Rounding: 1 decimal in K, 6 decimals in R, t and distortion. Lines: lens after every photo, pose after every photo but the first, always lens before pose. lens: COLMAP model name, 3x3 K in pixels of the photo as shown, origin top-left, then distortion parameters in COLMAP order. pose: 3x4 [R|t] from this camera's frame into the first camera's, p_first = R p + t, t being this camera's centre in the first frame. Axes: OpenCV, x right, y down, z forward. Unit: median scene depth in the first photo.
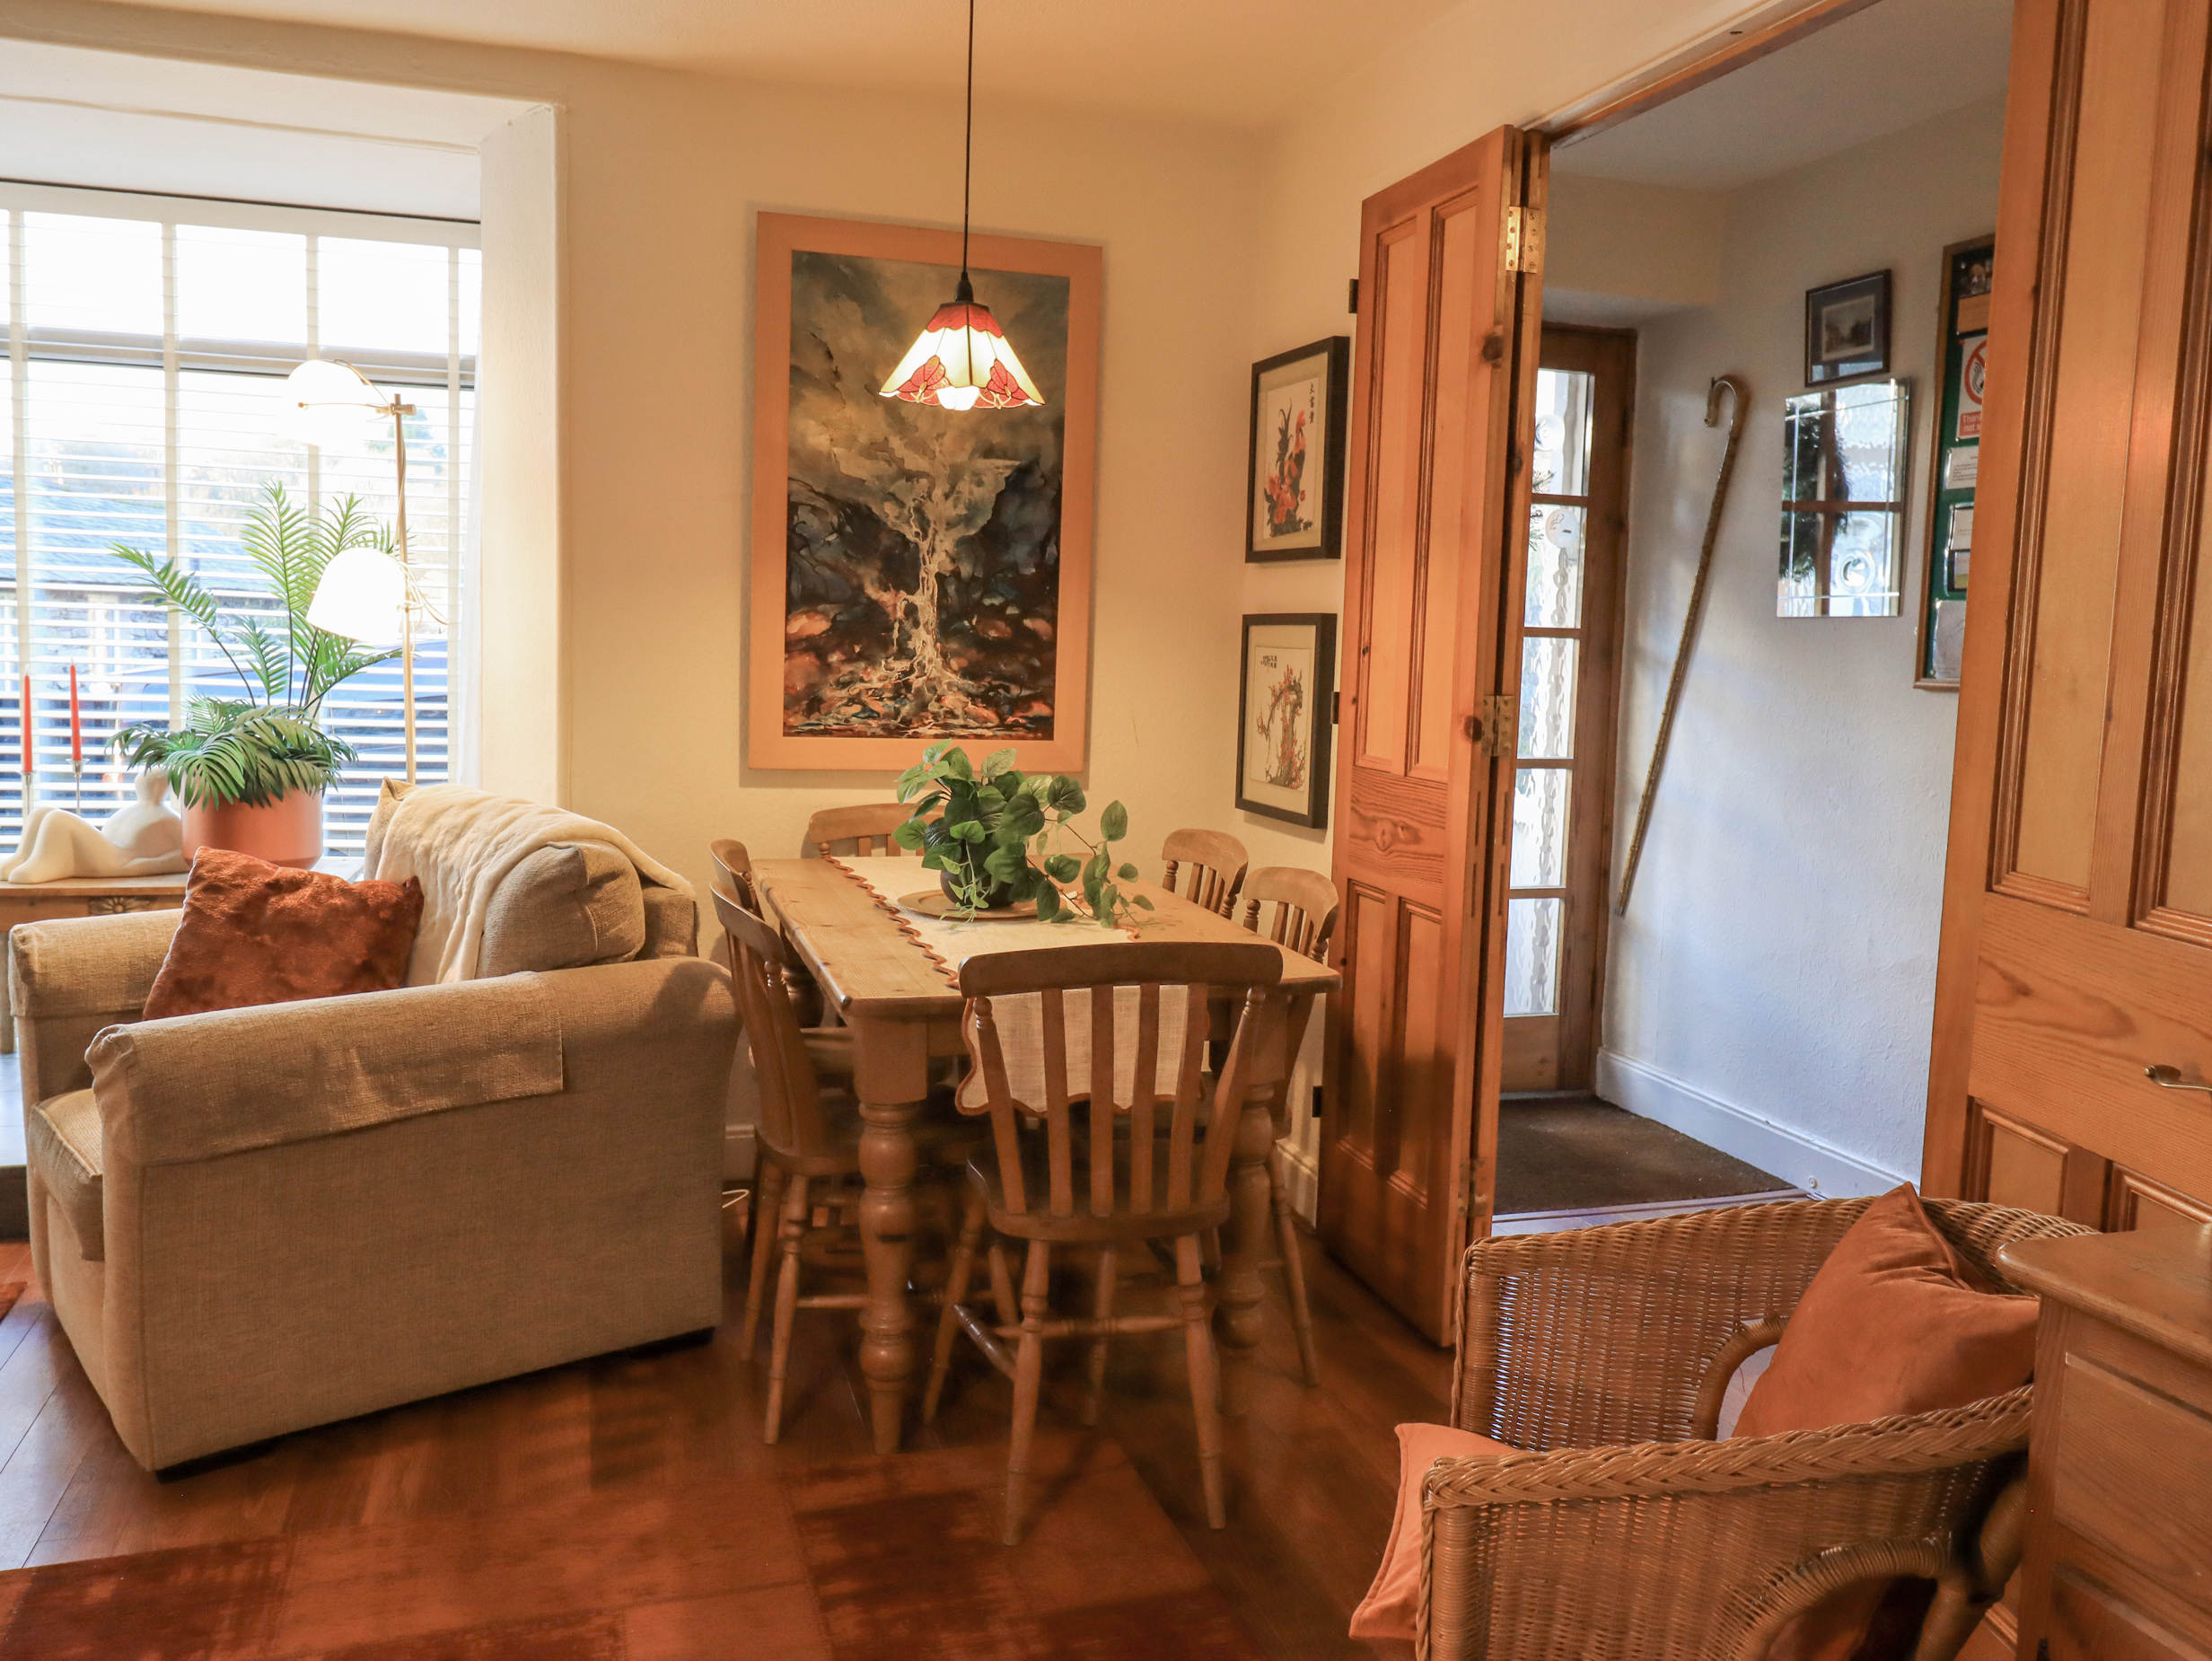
lens RADIAL K [[1780.2, 0, 1102.6], [0, 1780.2, 803.0], [0, 0, 1]] dist [0.004486, 0.006534]
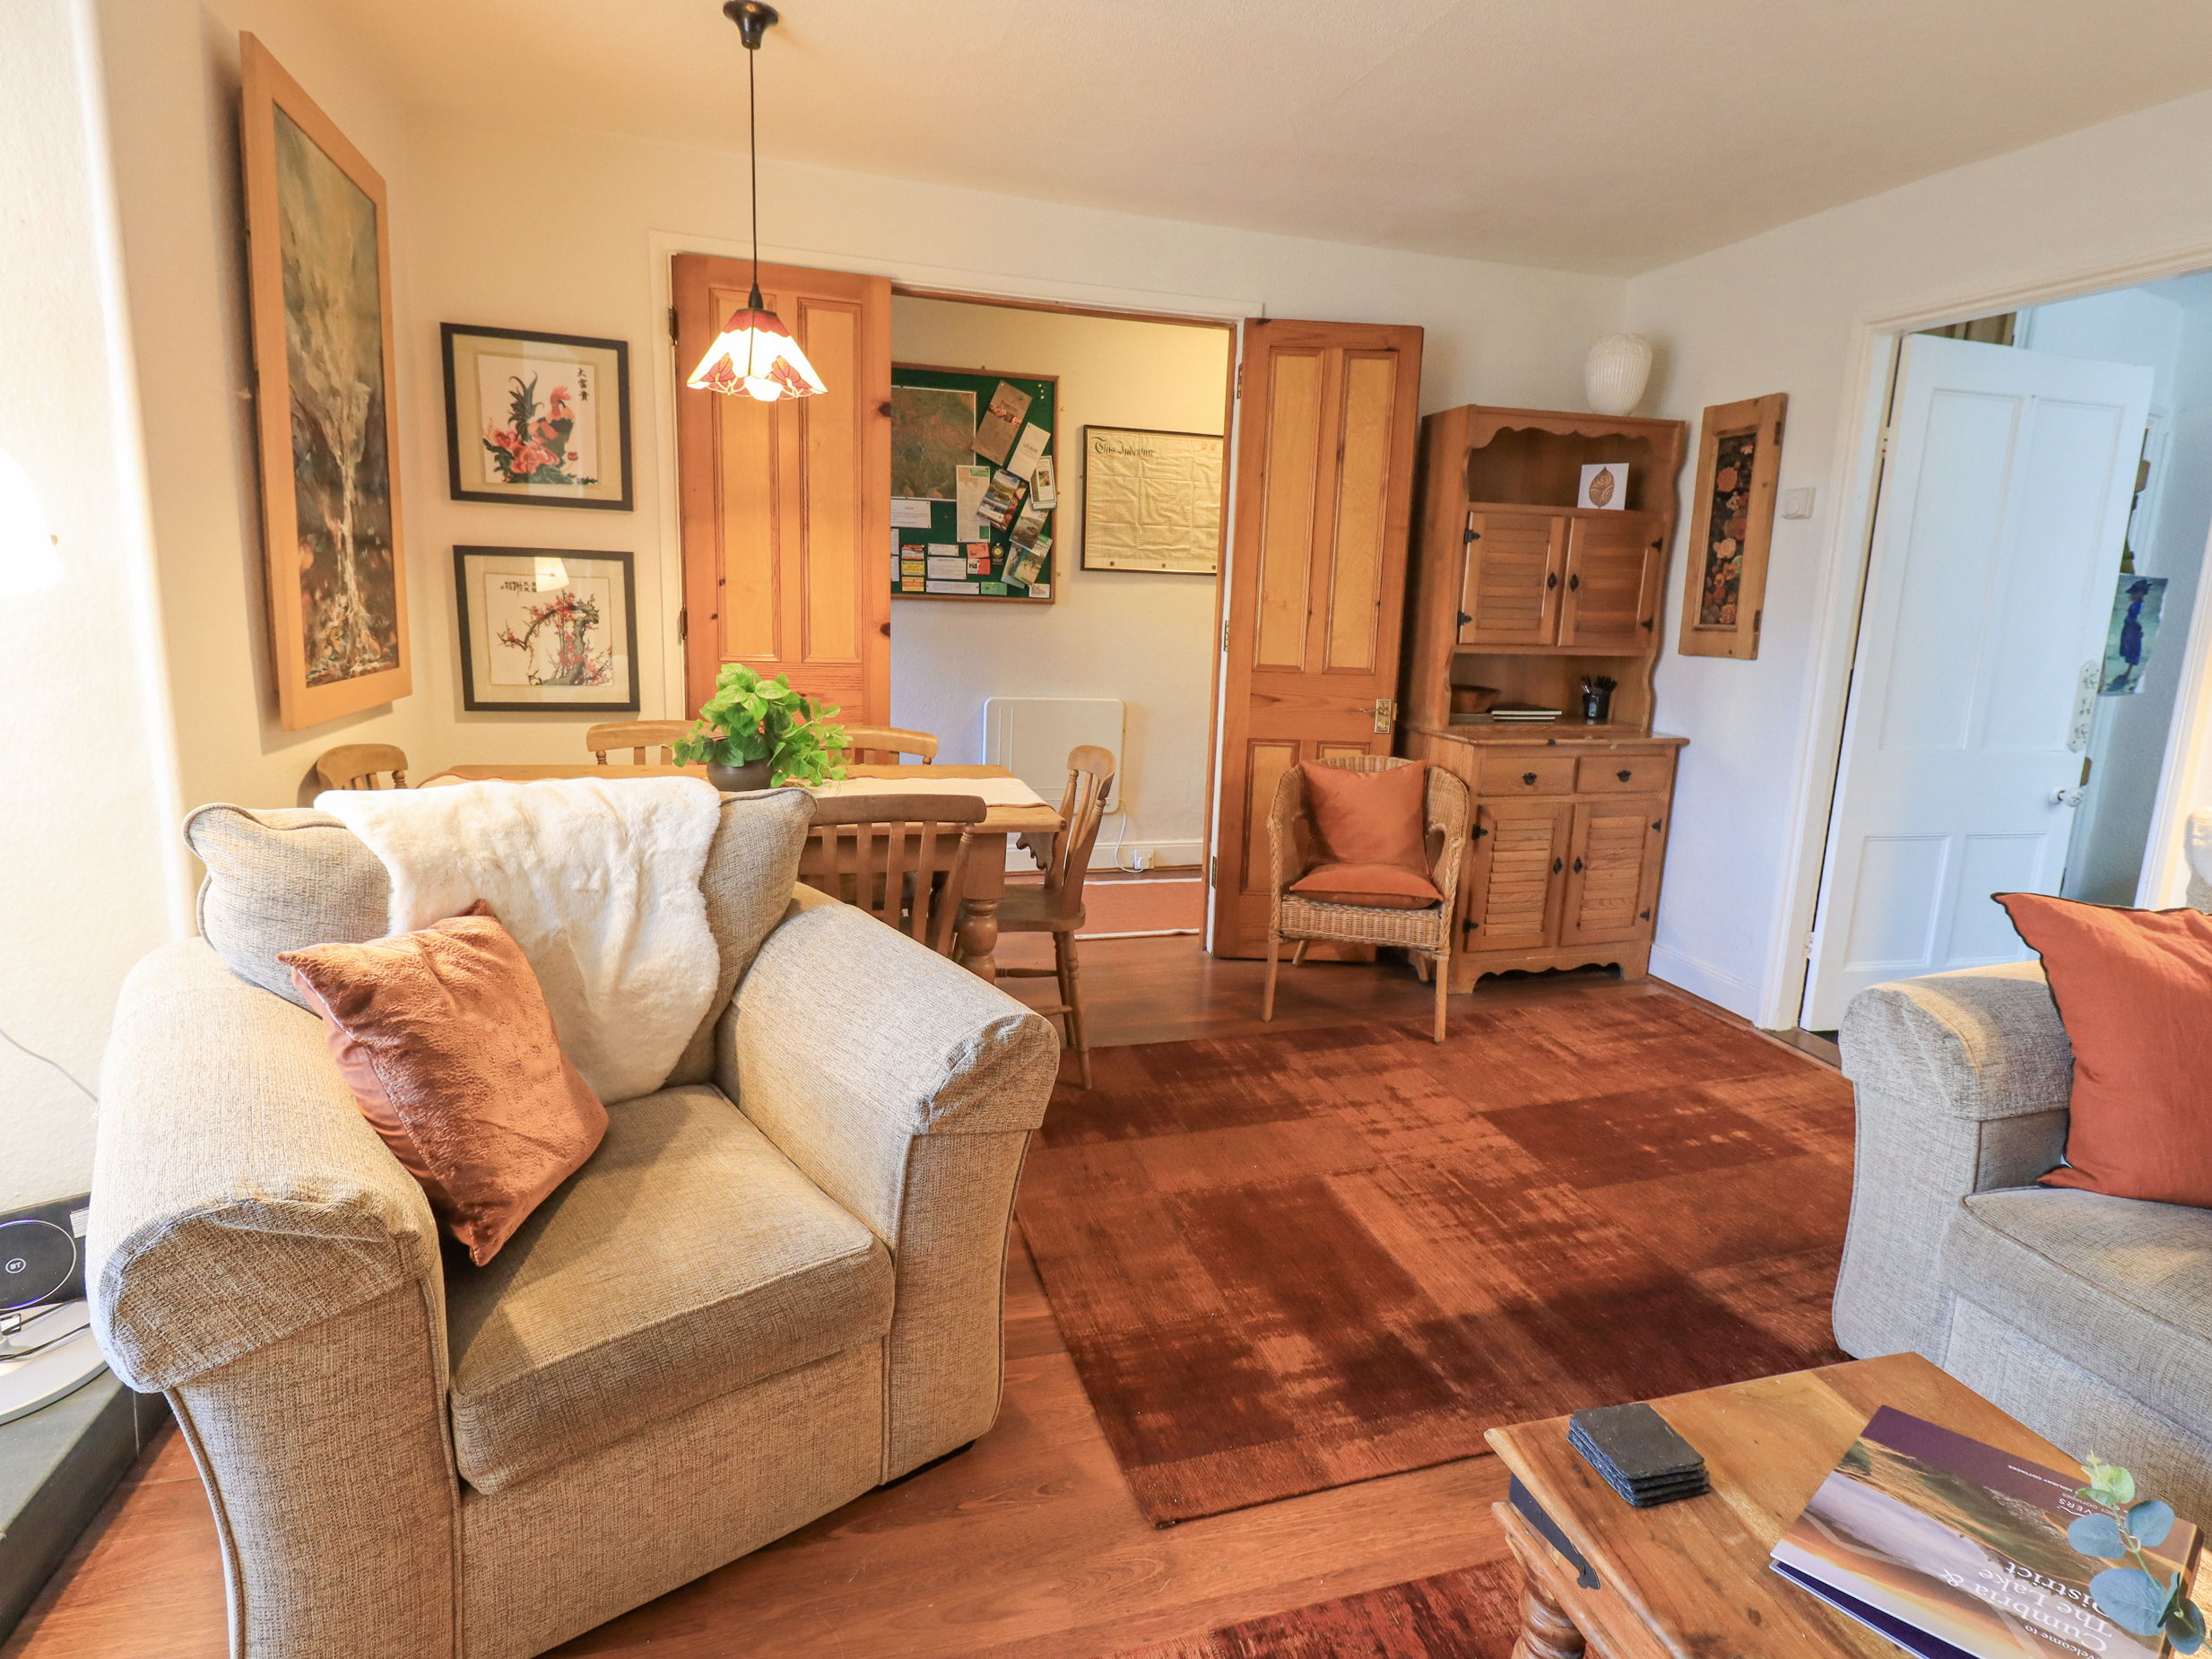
lens RADIAL K [[1159.1, 0, 1126.1], [0, 1159.1, 813.4], [0, 0, 1]] dist [-0.001456, 0.000676]
pose [[-0.014463, -0.213977, 0.976732, -0.895940], [0.057804, 0.975021, 0.214458, -0.091219], [-0.998223, 0.059560, -0.001733, 0.723842]]
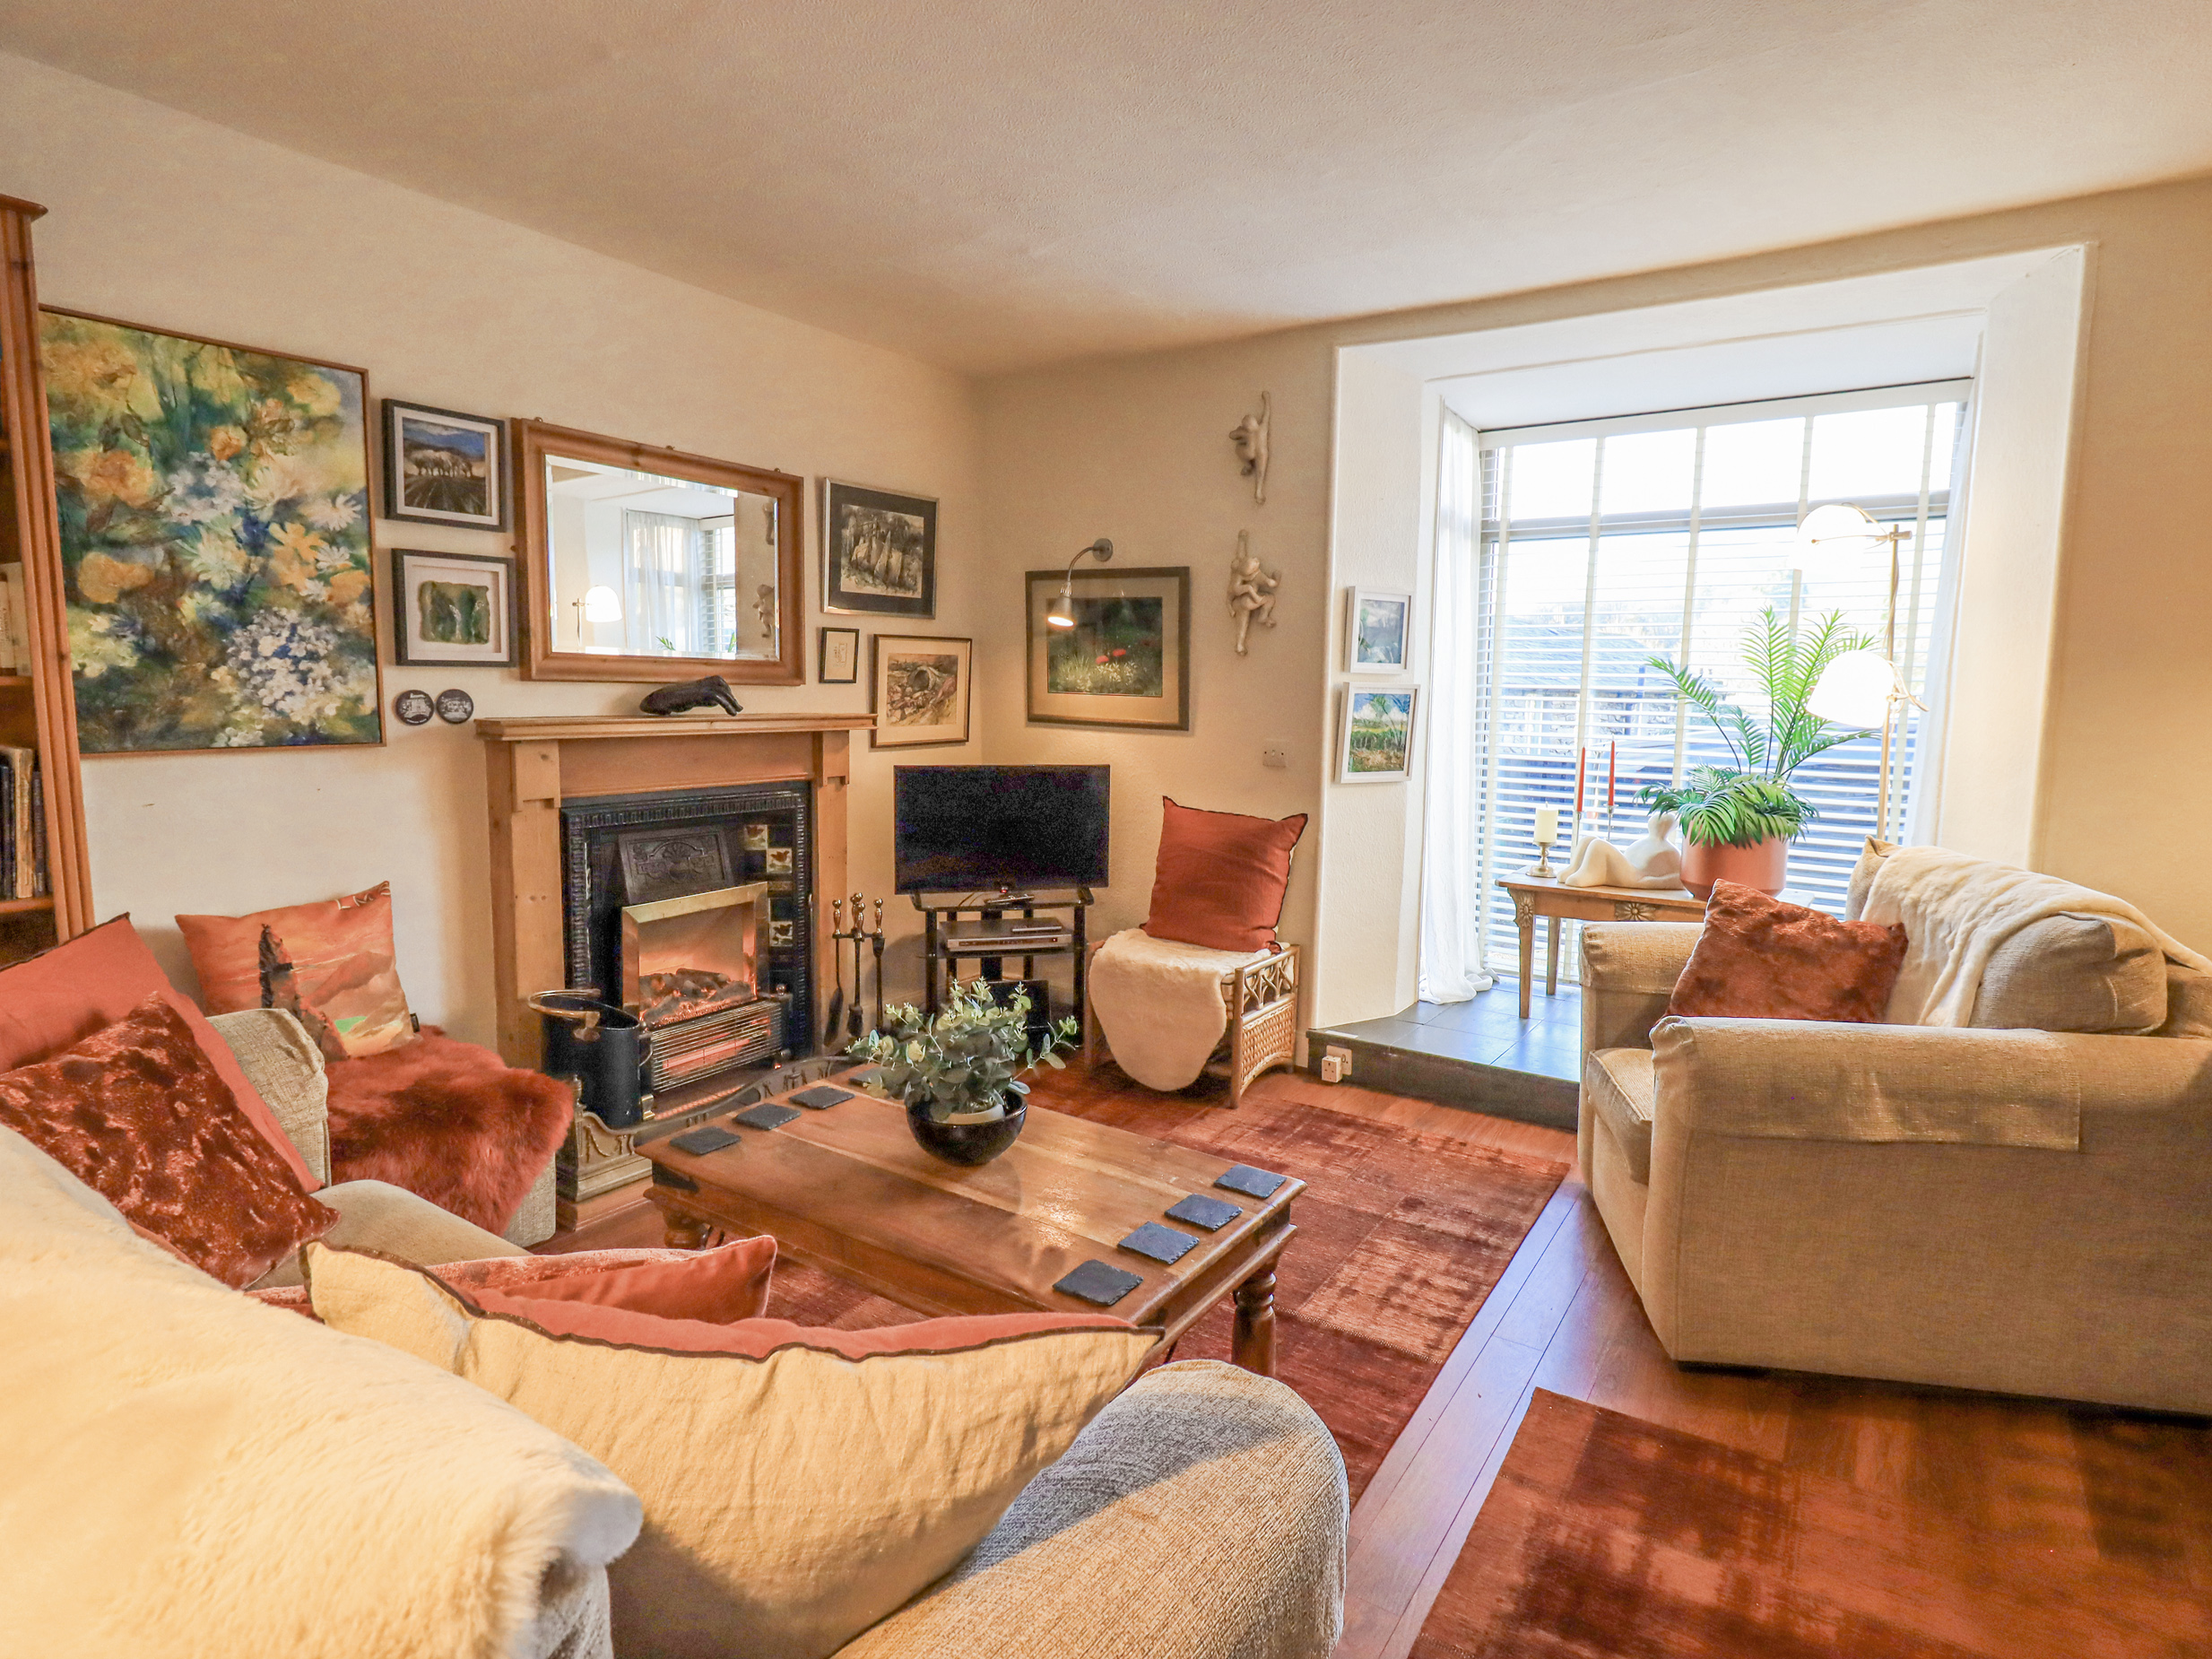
lens RADIAL K [[1159.1, 0, 1126.1], [0, 1159.1, 813.4], [0, 0, 1]] dist [-0.001456, 0.000676]
pose [[0.646504, 0.062319, -0.760361, -0.138818], [-0.071674, 0.997211, 0.020790, -0.010858], [0.759536, 0.041057, 0.649168, 0.102086]]
